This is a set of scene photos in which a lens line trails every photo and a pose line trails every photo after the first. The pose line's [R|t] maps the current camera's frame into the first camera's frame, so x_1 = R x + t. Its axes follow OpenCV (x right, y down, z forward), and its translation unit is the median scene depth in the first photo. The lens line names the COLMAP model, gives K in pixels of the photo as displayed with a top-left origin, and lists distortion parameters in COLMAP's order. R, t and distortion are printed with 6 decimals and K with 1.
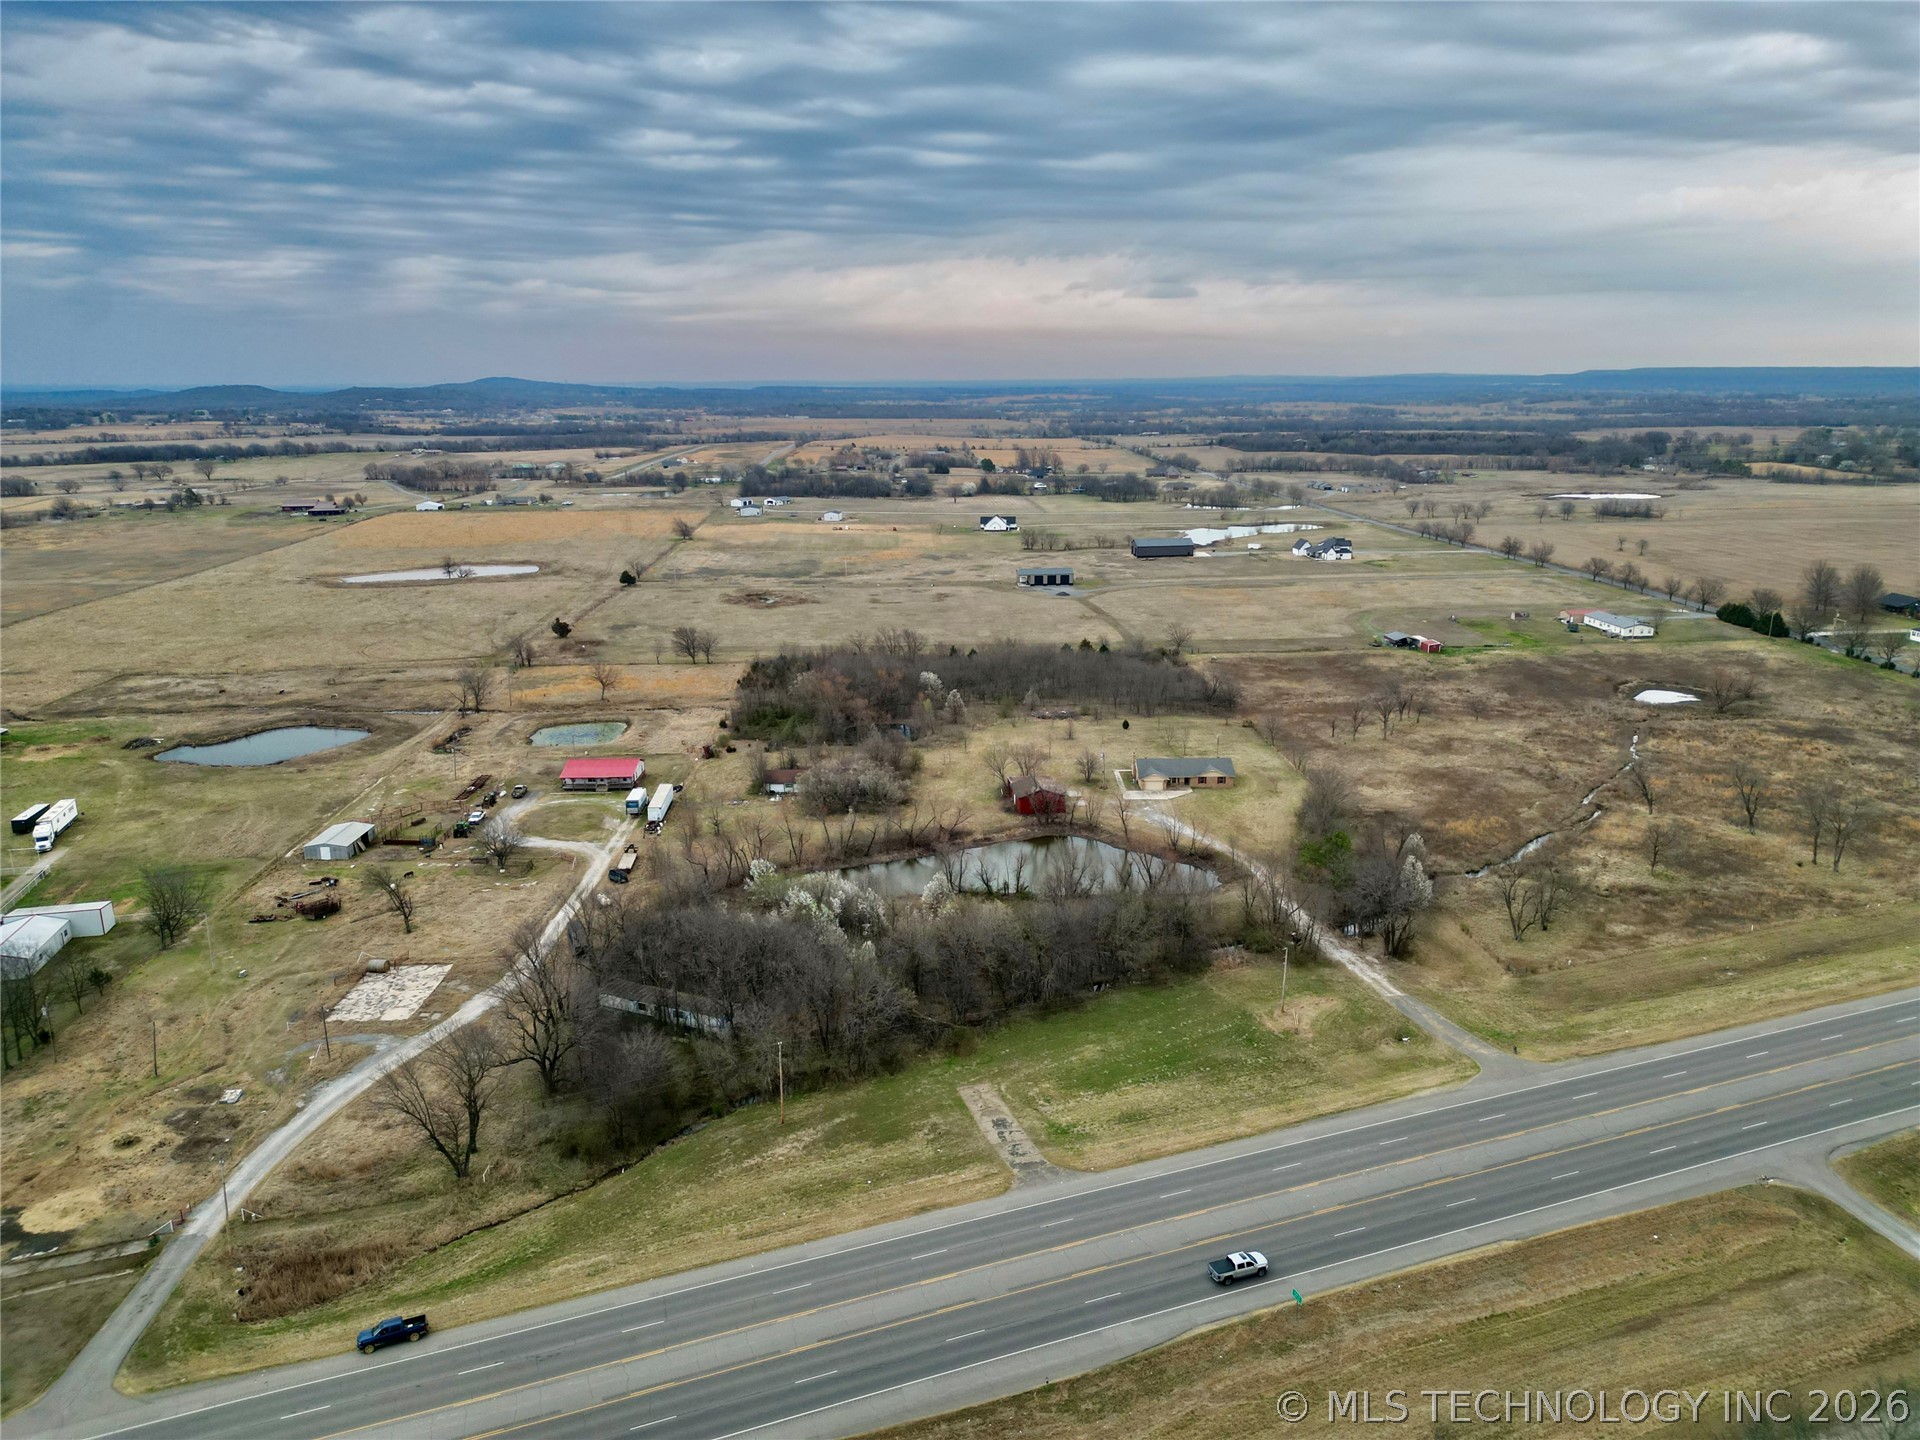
lens RADIAL K [[1366.5, 0, 948.0], [0, 1366.5, 730.2], [0, 0, 1]] dist [0.069380, -0.061821]
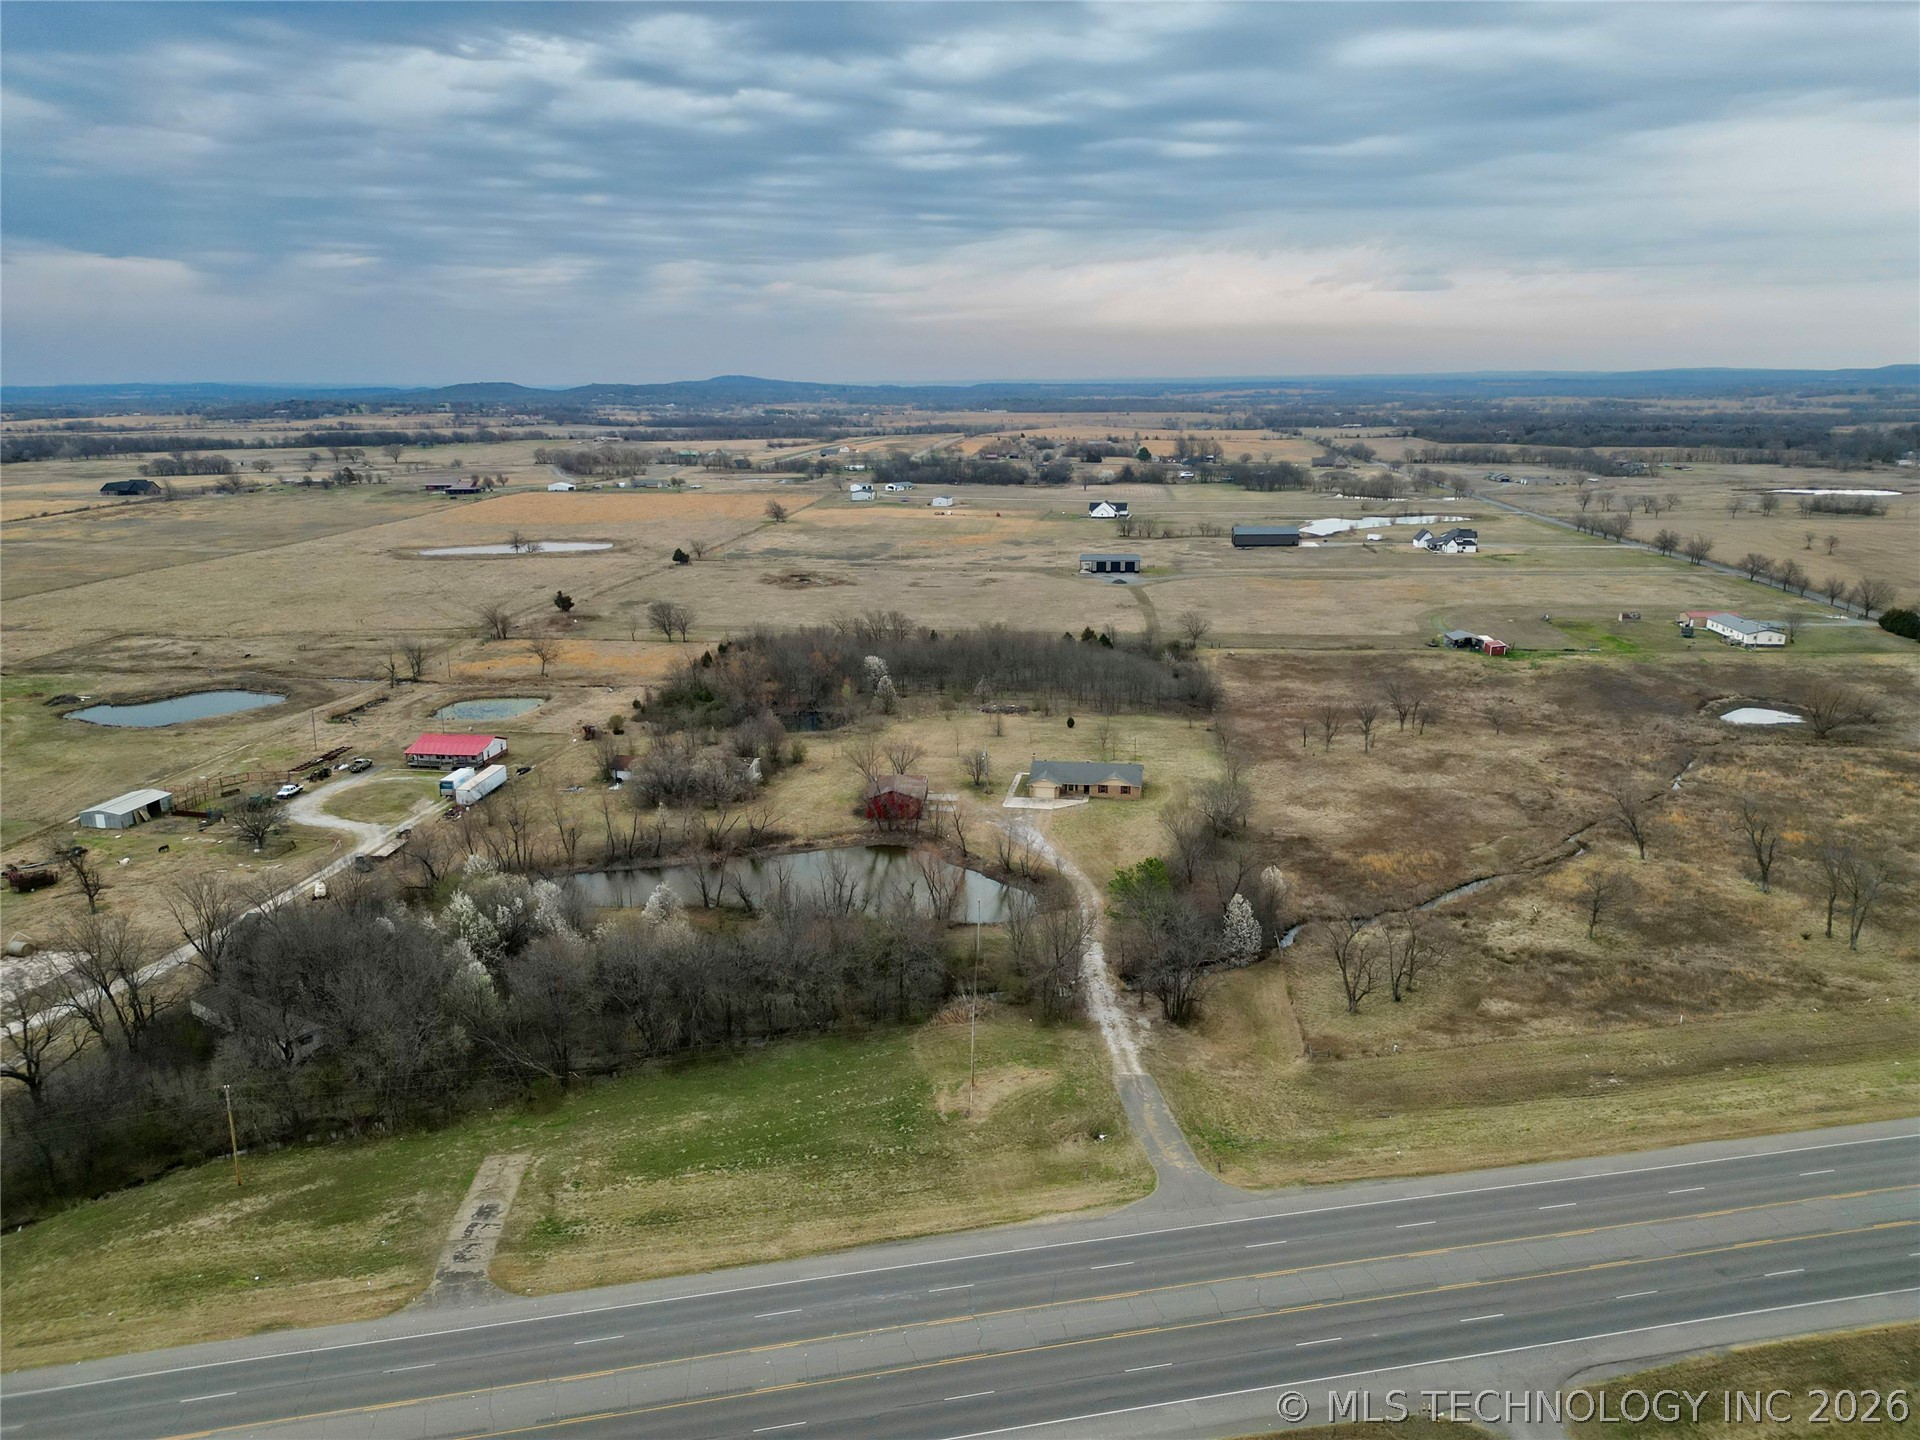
lens RADIAL K [[1366.5, 0, 949.9], [0, 1366.5, 729.6], [0, 0, 1]] dist [0.069380, -0.061821]
pose [[0.986155, 0.041520, -0.160547, 0.211751], [-0.041535, 0.999132, 0.003263, 0.000878], [0.160543, 0.003450, 0.987023, 0.140508]]
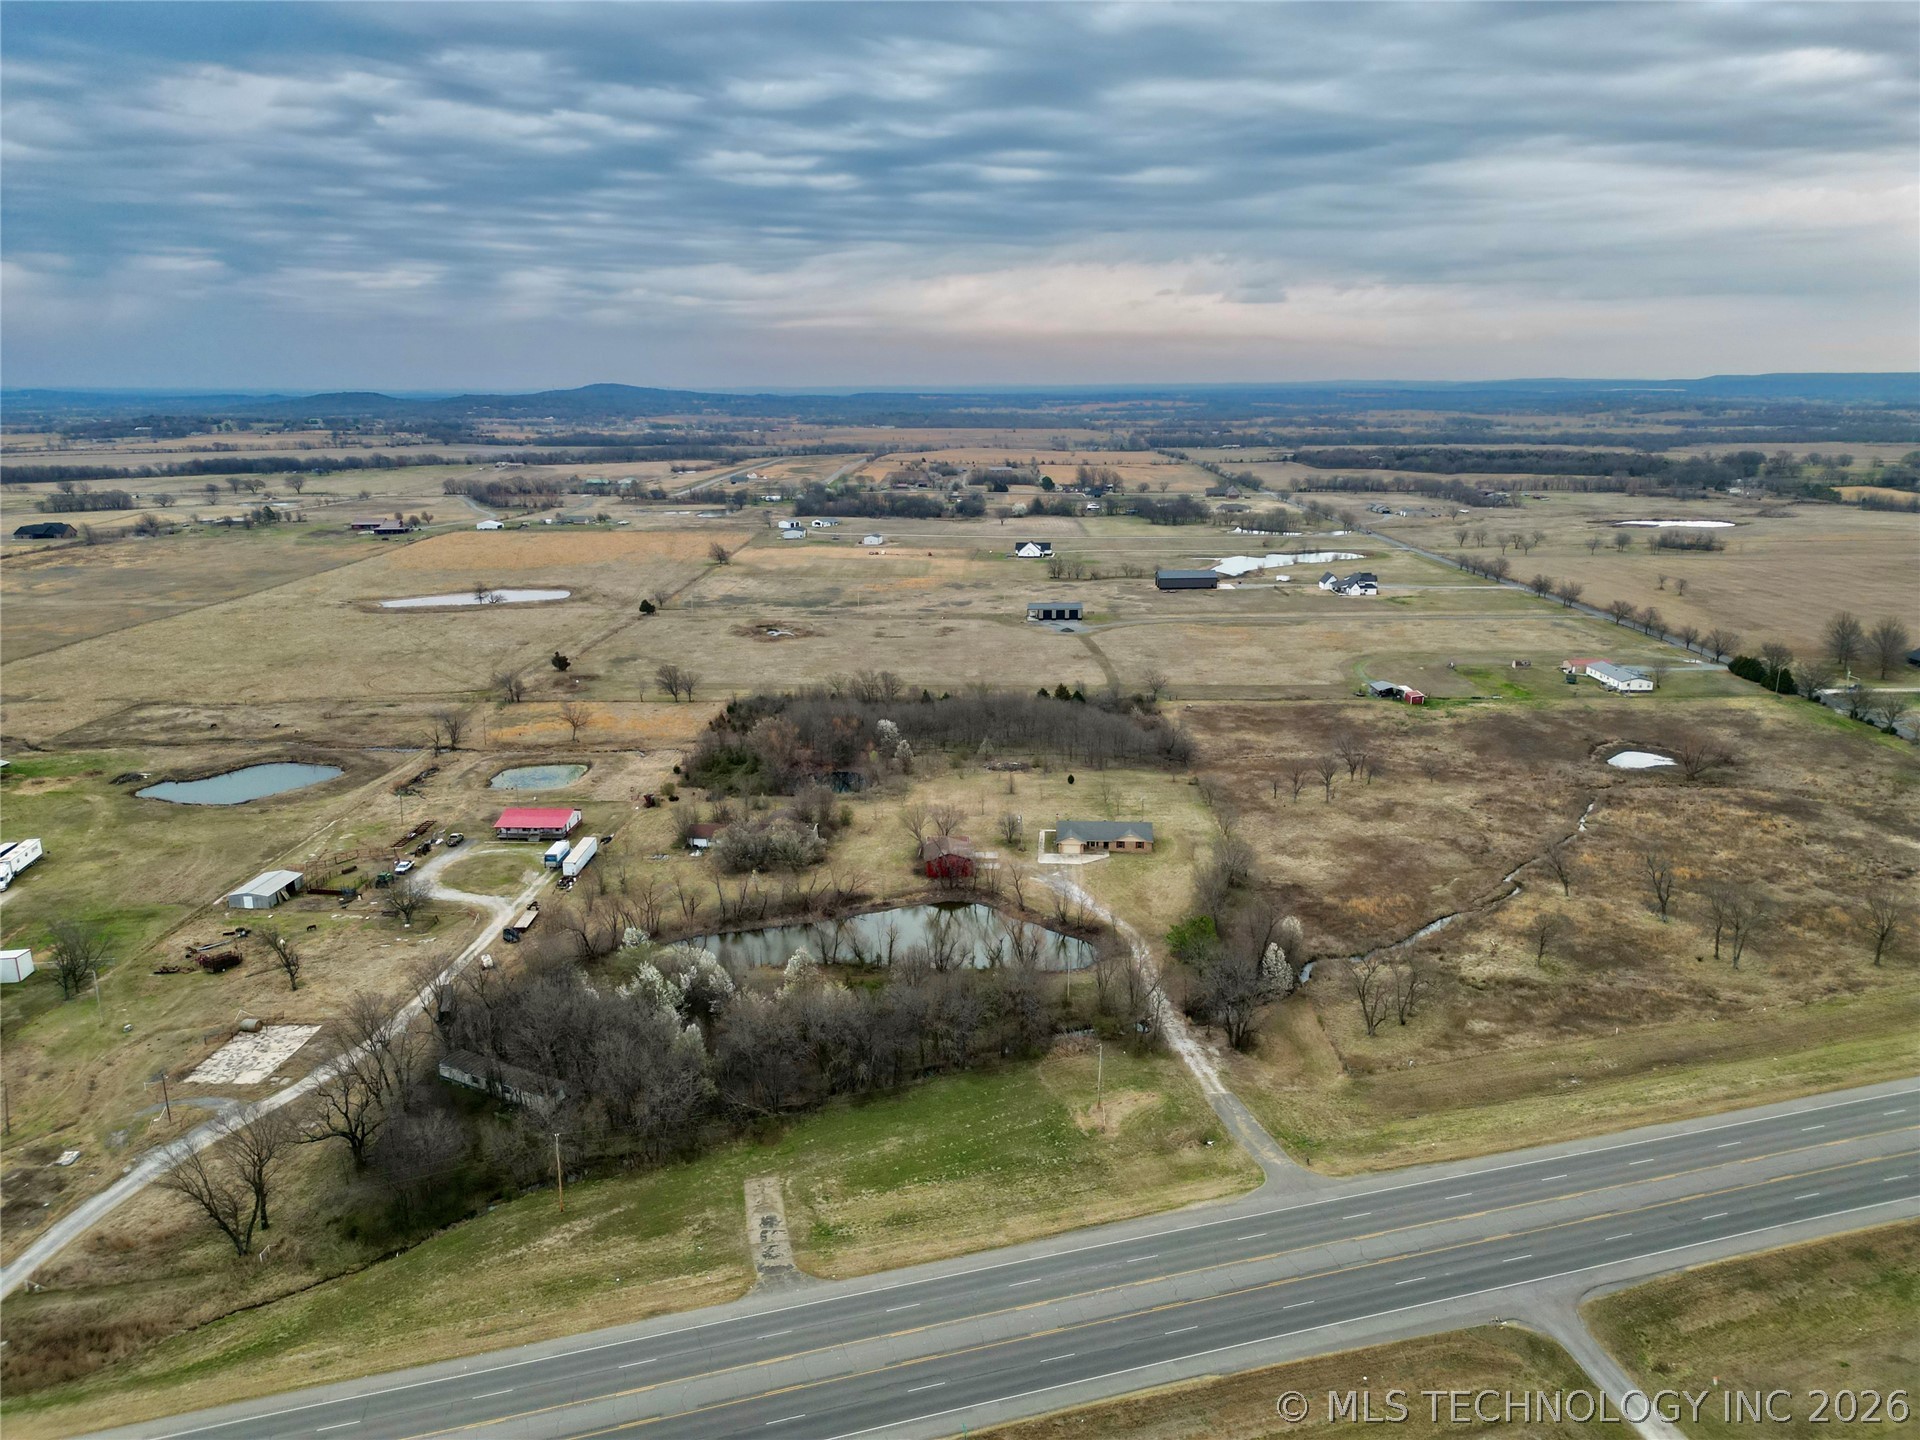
lens RADIAL K [[1366.5, 0, 947.8], [0, 1366.5, 737.3], [0, 0, 1]] dist [0.069380, -0.061821]
pose [[0.997127, 0.019248, -0.073260, 0.123125], [-0.019024, 0.999812, 0.003744, -0.040450], [0.073318, -0.002339, 0.997306, -0.003296]]
